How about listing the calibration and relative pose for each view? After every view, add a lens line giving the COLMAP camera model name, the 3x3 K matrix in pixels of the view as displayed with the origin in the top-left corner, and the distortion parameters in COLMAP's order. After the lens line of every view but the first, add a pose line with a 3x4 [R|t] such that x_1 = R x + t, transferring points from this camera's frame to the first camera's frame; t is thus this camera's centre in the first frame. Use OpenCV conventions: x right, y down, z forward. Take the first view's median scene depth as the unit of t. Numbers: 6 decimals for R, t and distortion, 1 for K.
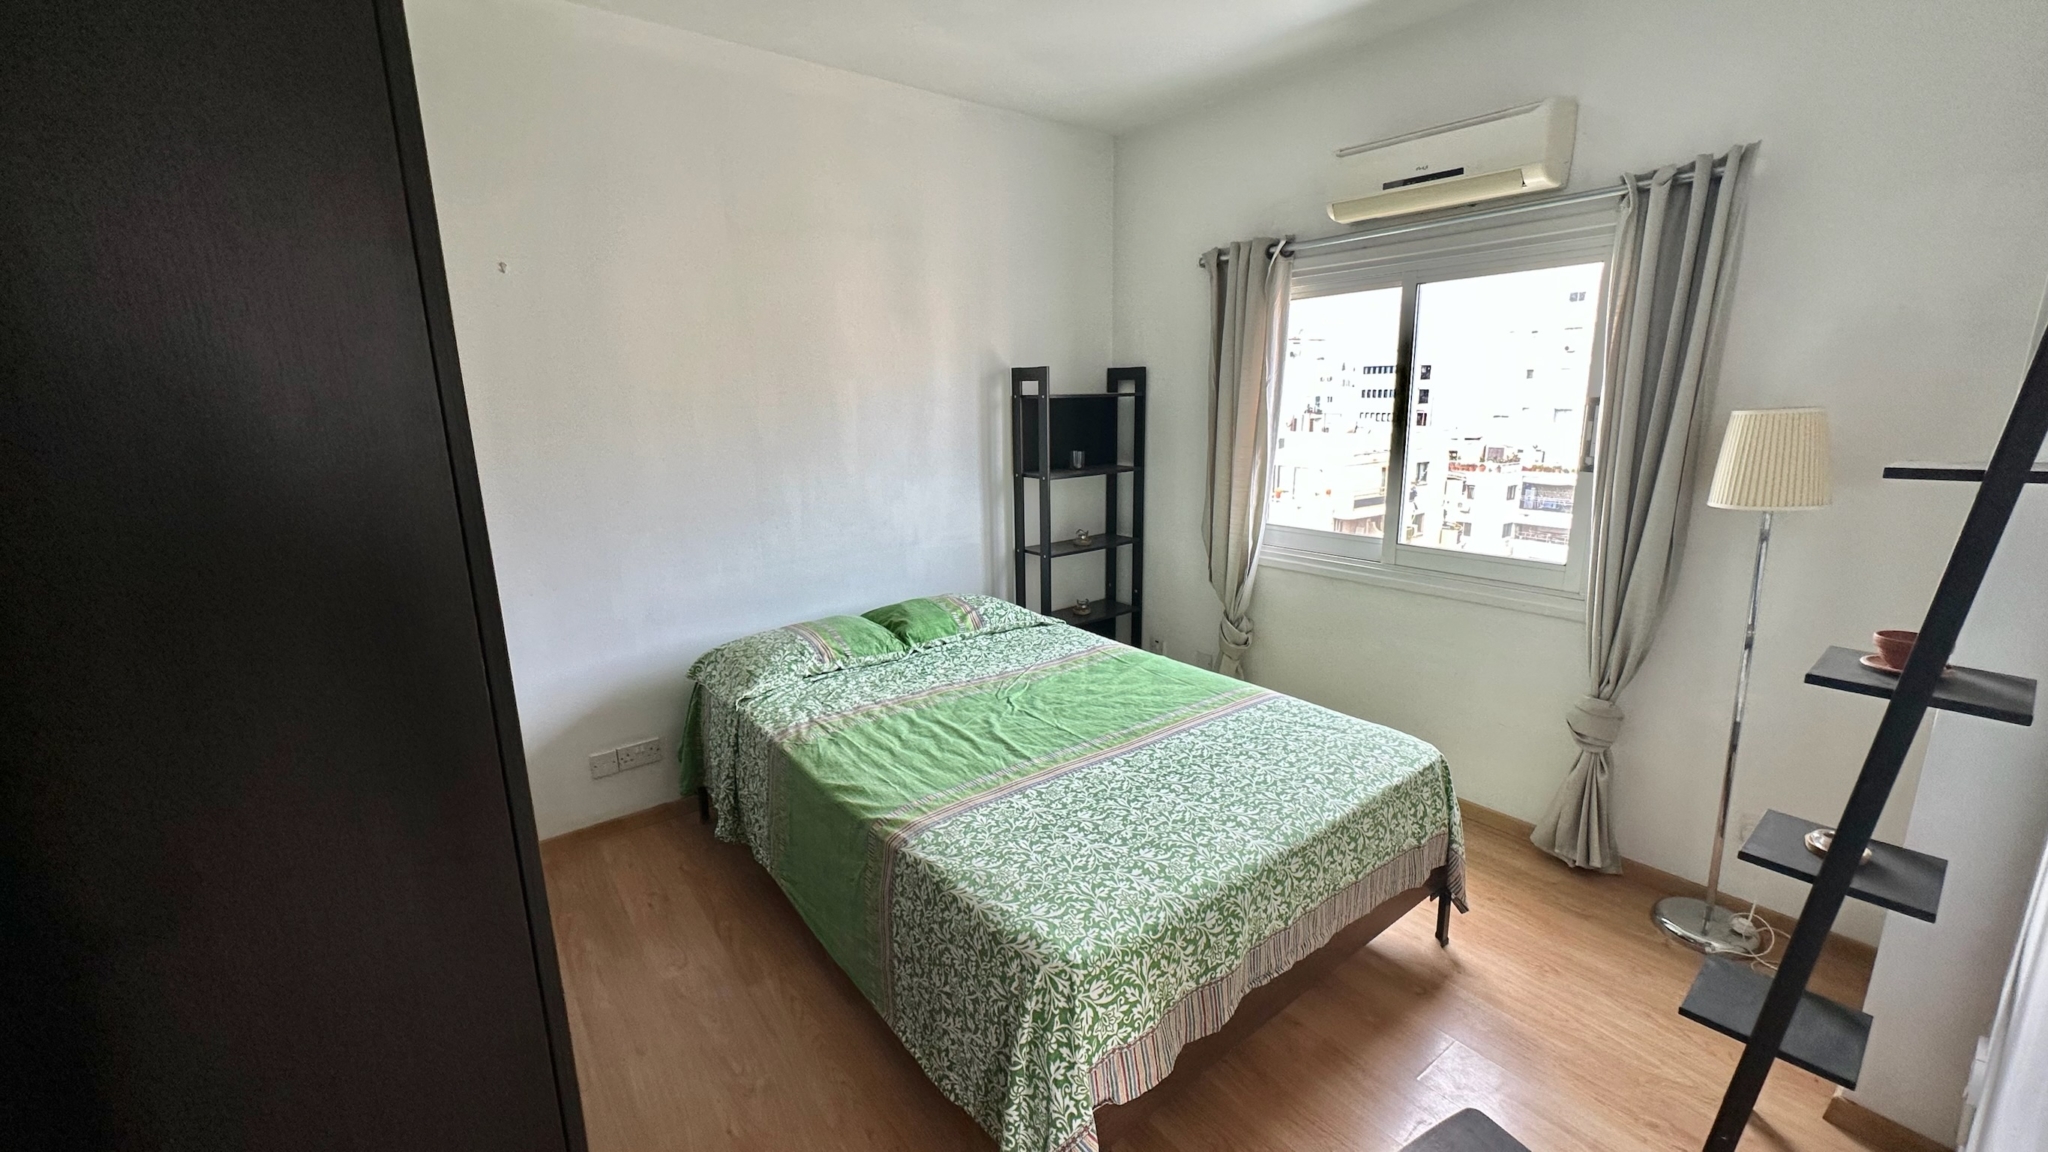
lens RADIAL K [[813.7, 0, 1022.3], [0, 813.7, 573.6], [0, 0, 1]] dist [-0.000966, -0.000293]
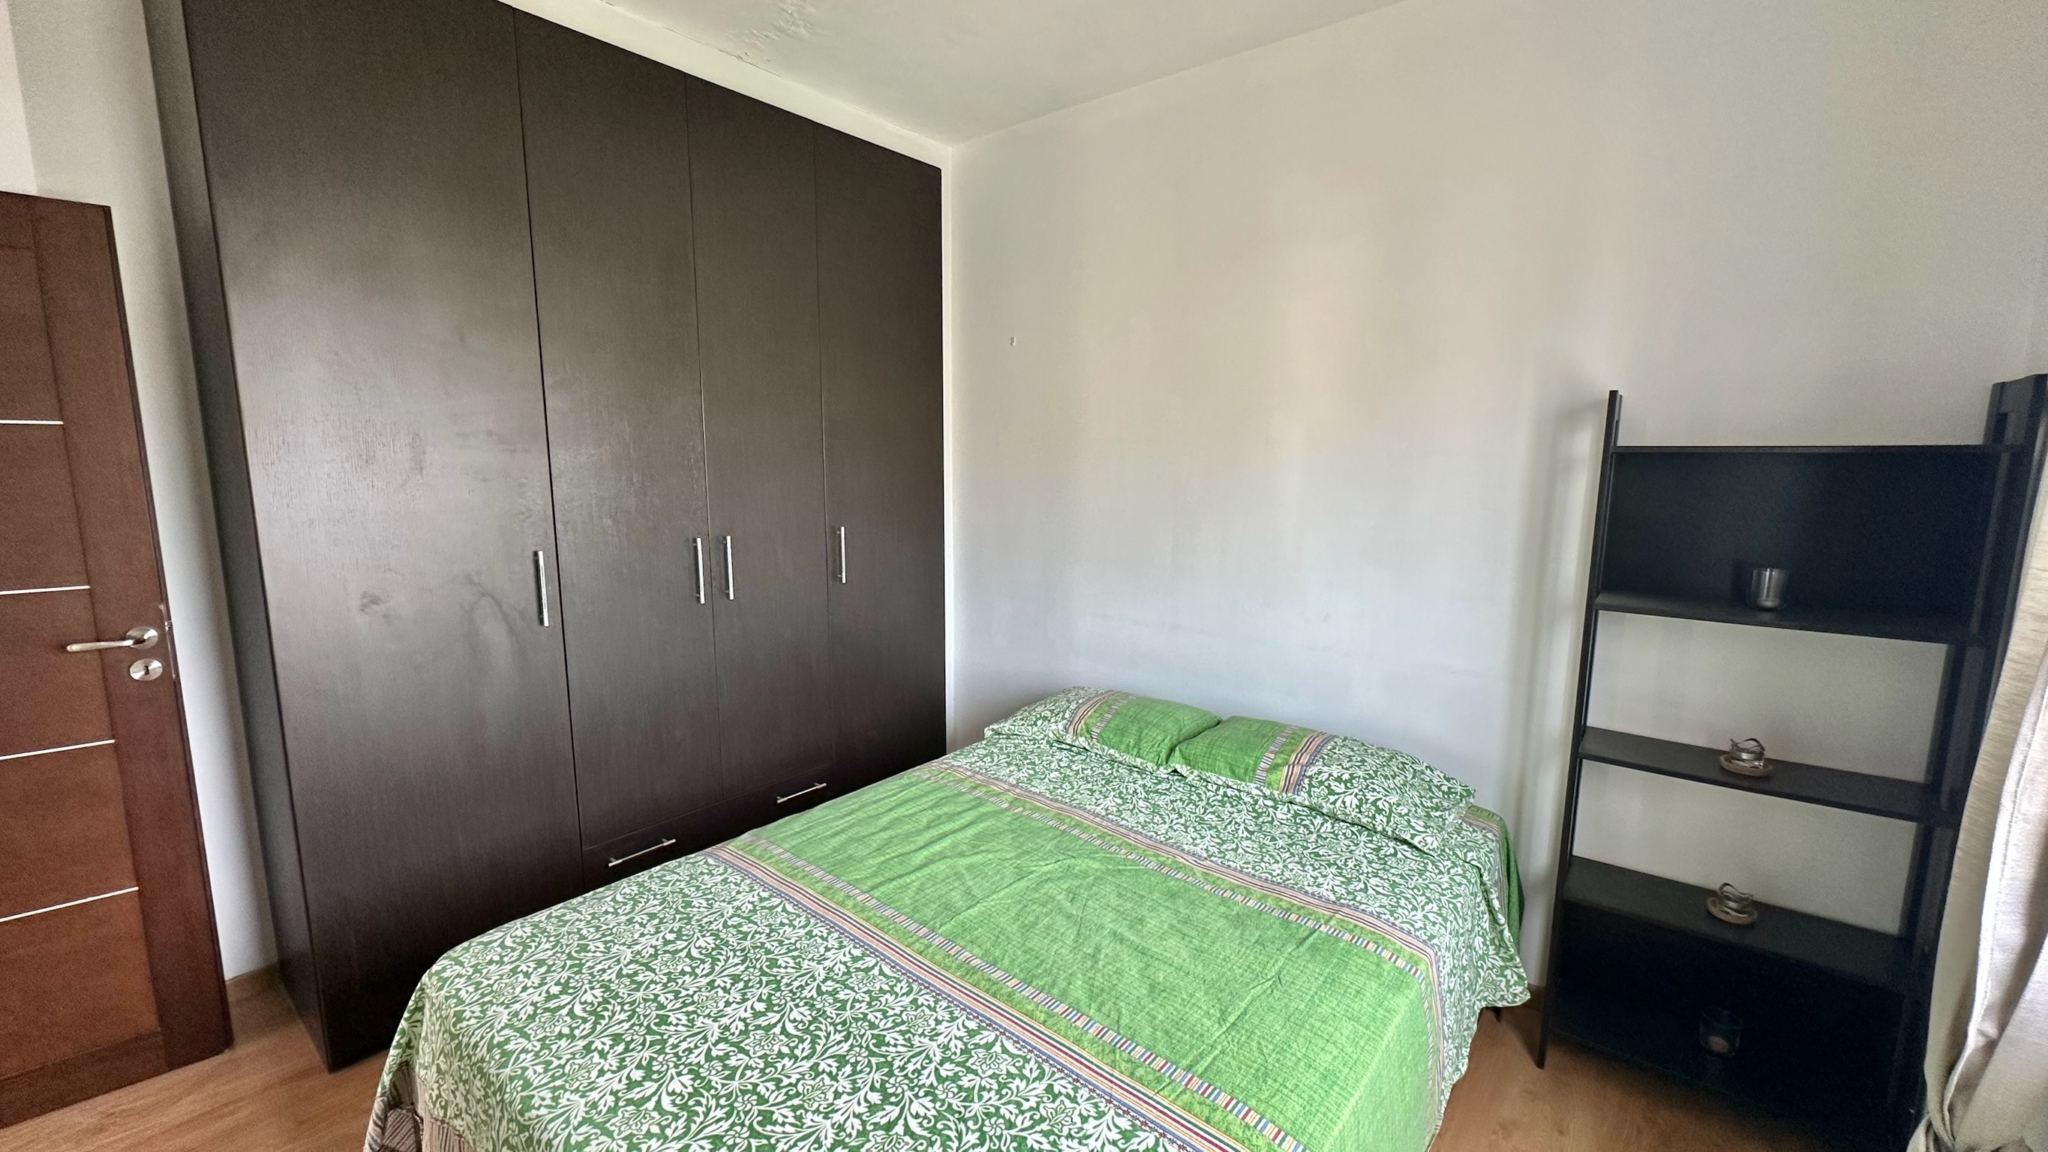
lens RADIAL K [[813.7, 0, 1025.5], [0, 813.7, 581.9], [0, 0, 1]] dist [-0.000966, -0.000293]
pose [[0.219834, 0.163764, -0.961693, 0.599852], [-0.222086, 0.968325, 0.114127, -0.148795], [0.949921, 0.188490, 0.249240, 0.713612]]
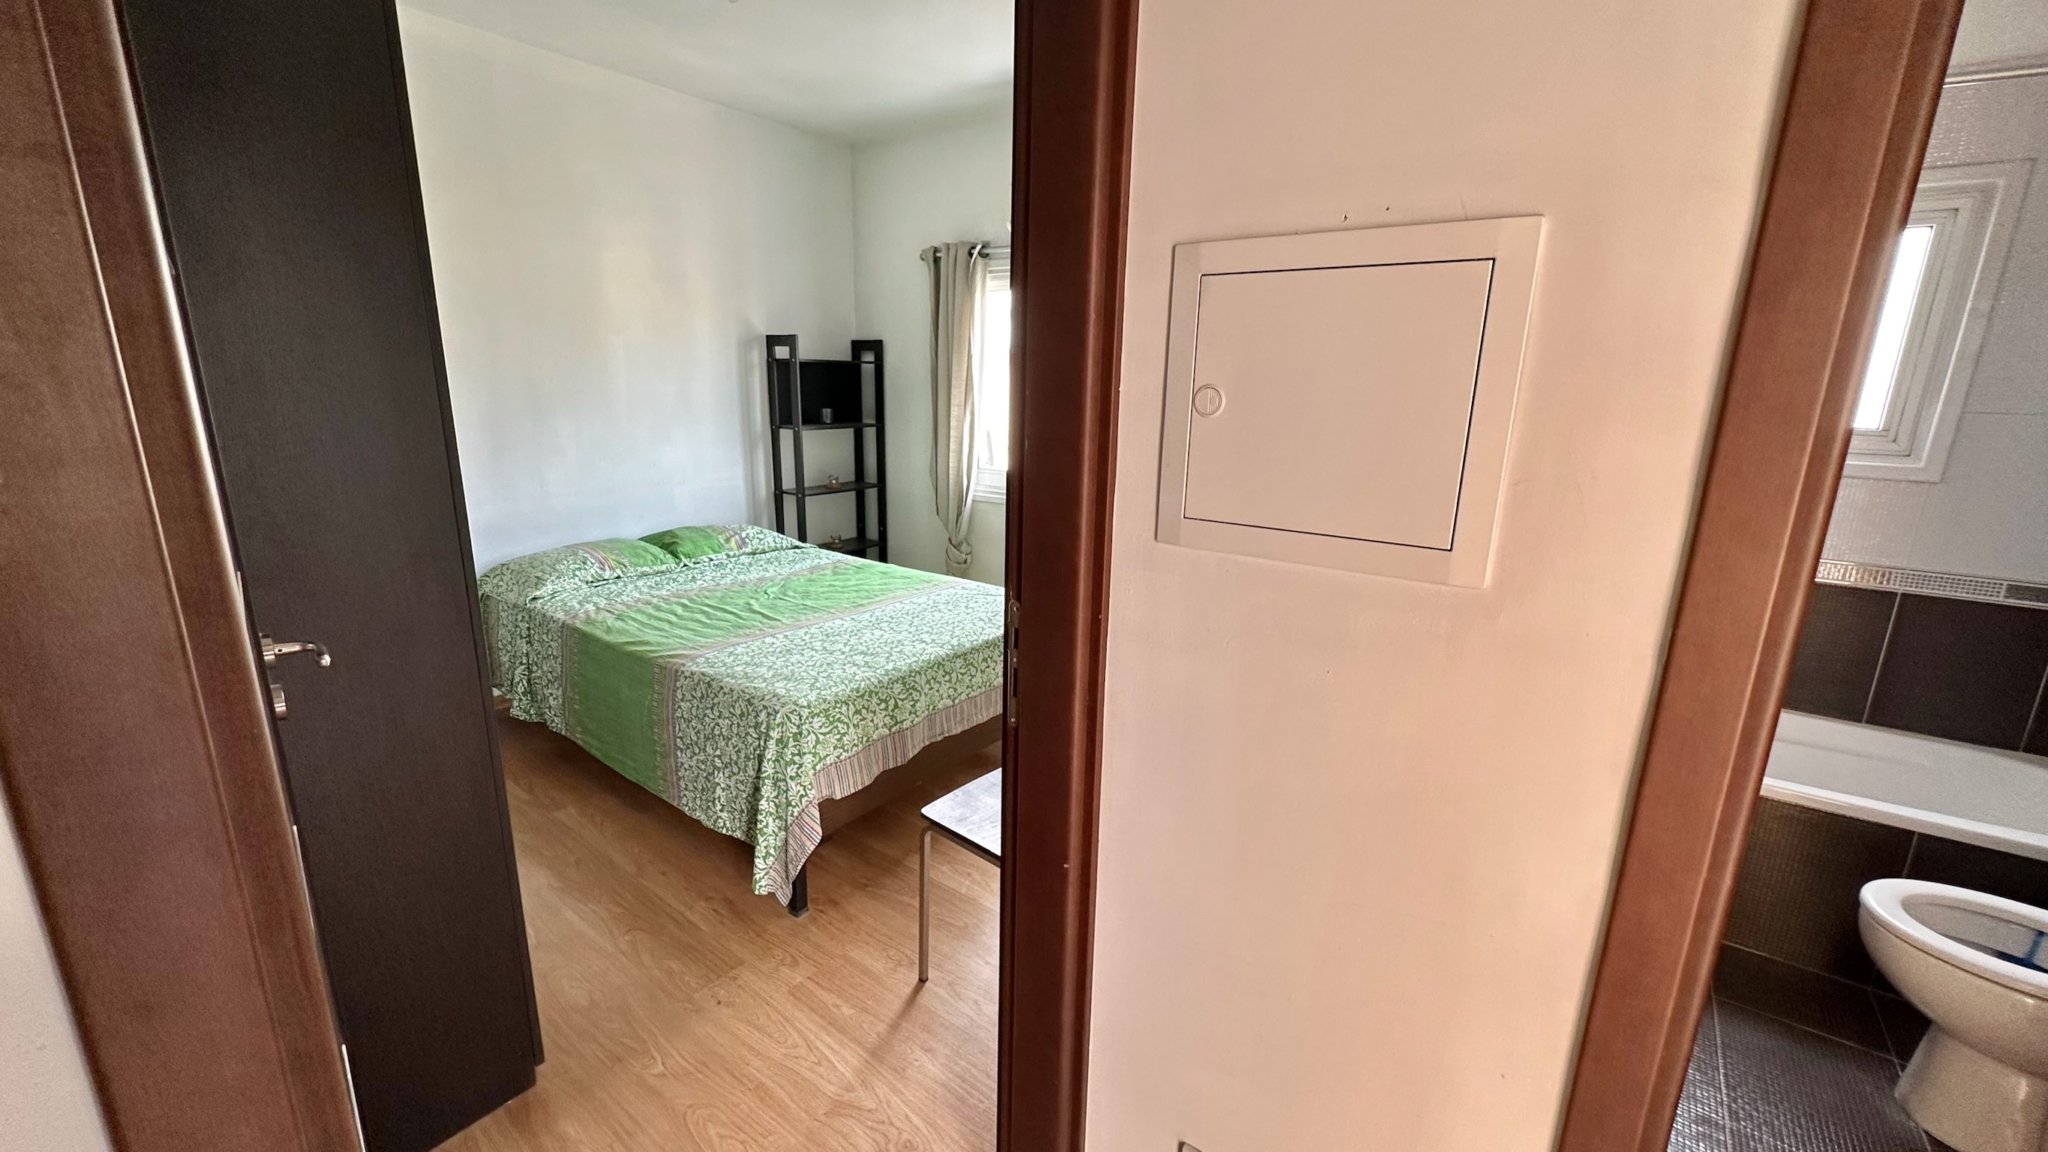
lens RADIAL K [[813.7, 0, 1018.7], [0, 813.7, 573.5], [0, 0, 1]] dist [-0.000966, -0.000293]
pose [[0.965527, -0.027622, 0.258834, 0.035637], [0.023278, 0.999532, 0.019836, 0.106108], [-0.259260, -0.013127, 0.965718, -0.323826]]
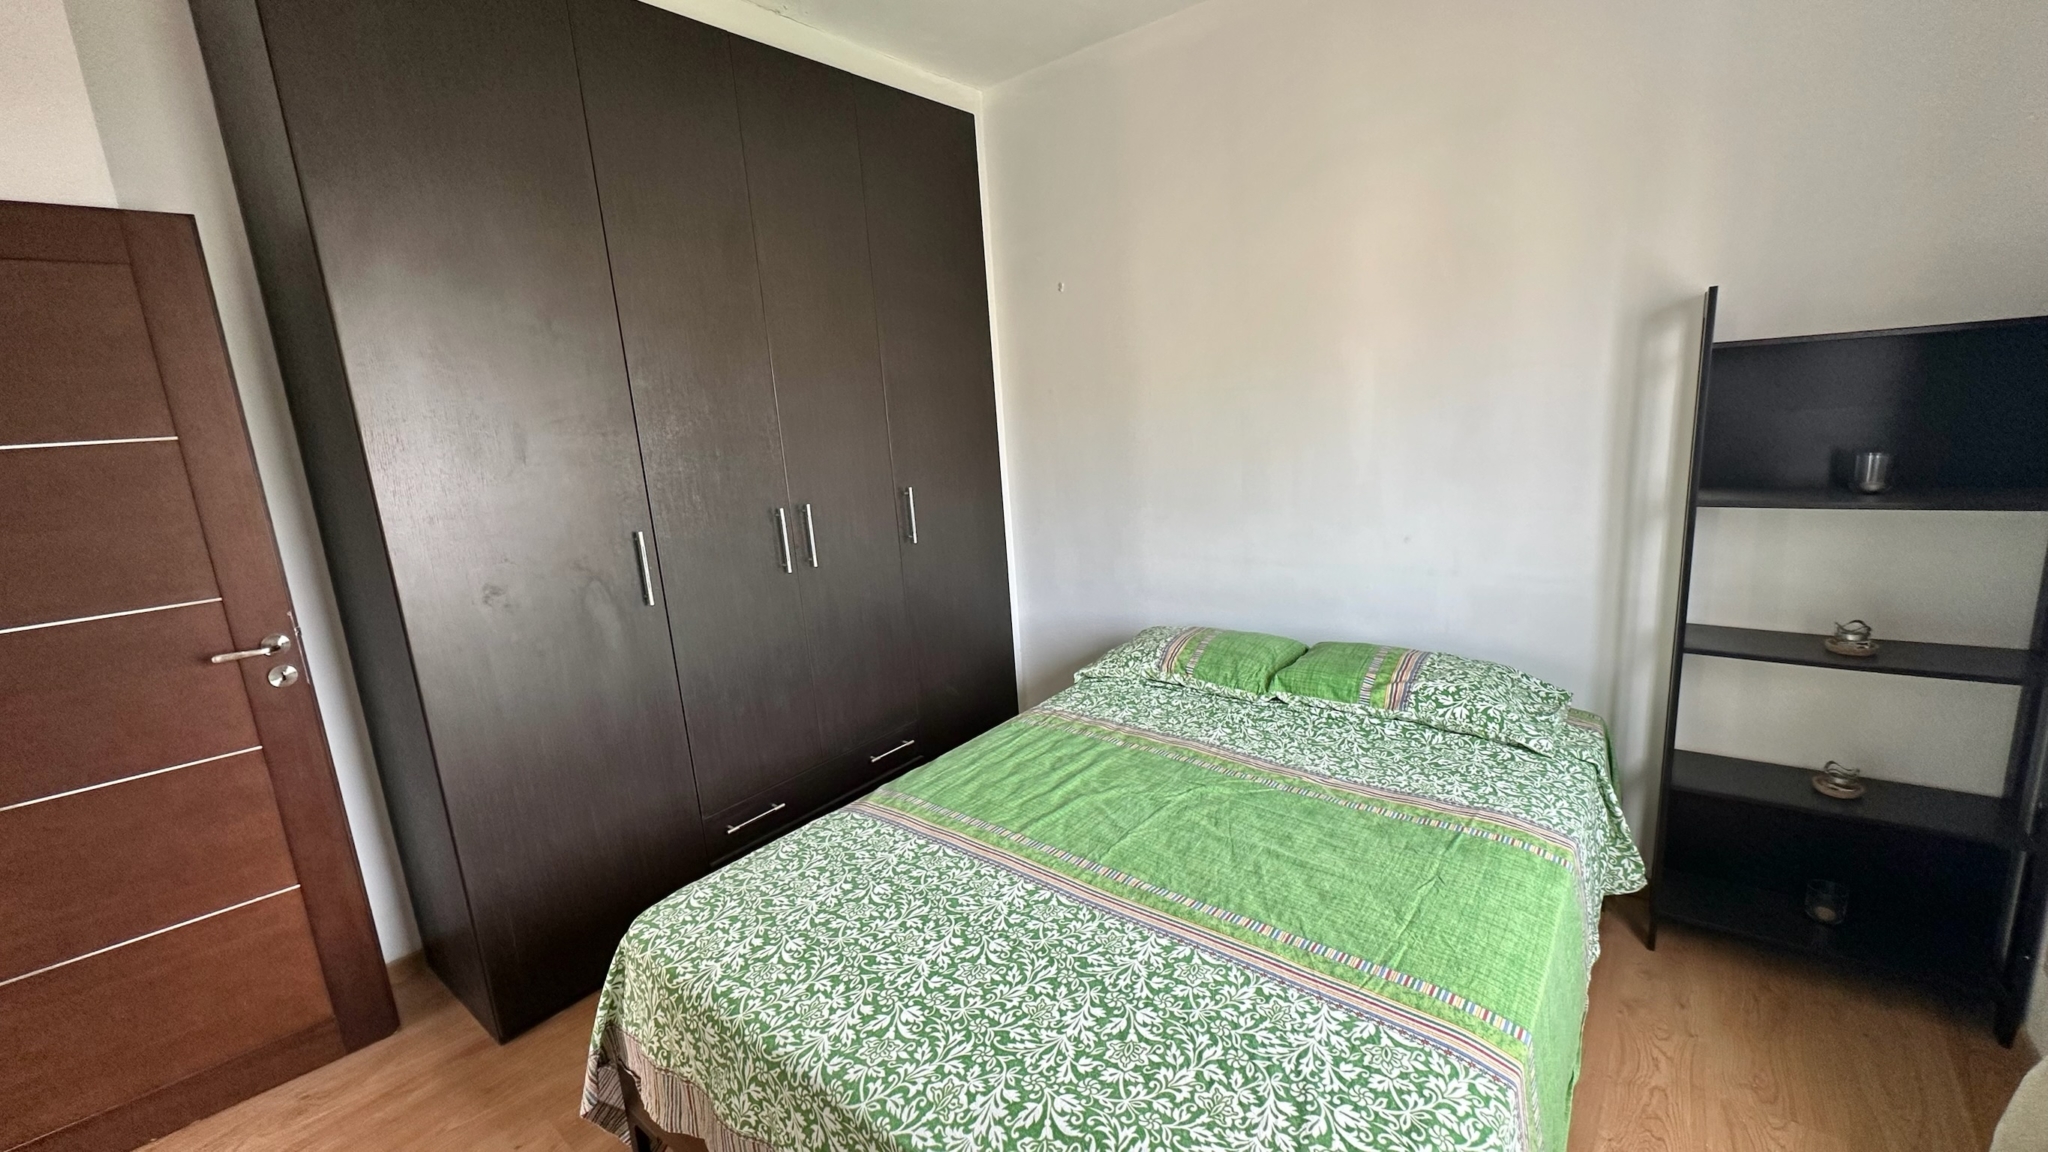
lens RADIAL K [[813.7, 0, 1026.0], [0, 813.7, 581.2], [0, 0, 1]] dist [-0.000966, -0.000293]
pose [[0.236495, 0.198333, -0.951175, 0.589642], [-0.147210, 0.974958, 0.166691, -0.123536], [0.960416, 0.100601, 0.259769, 0.615363]]
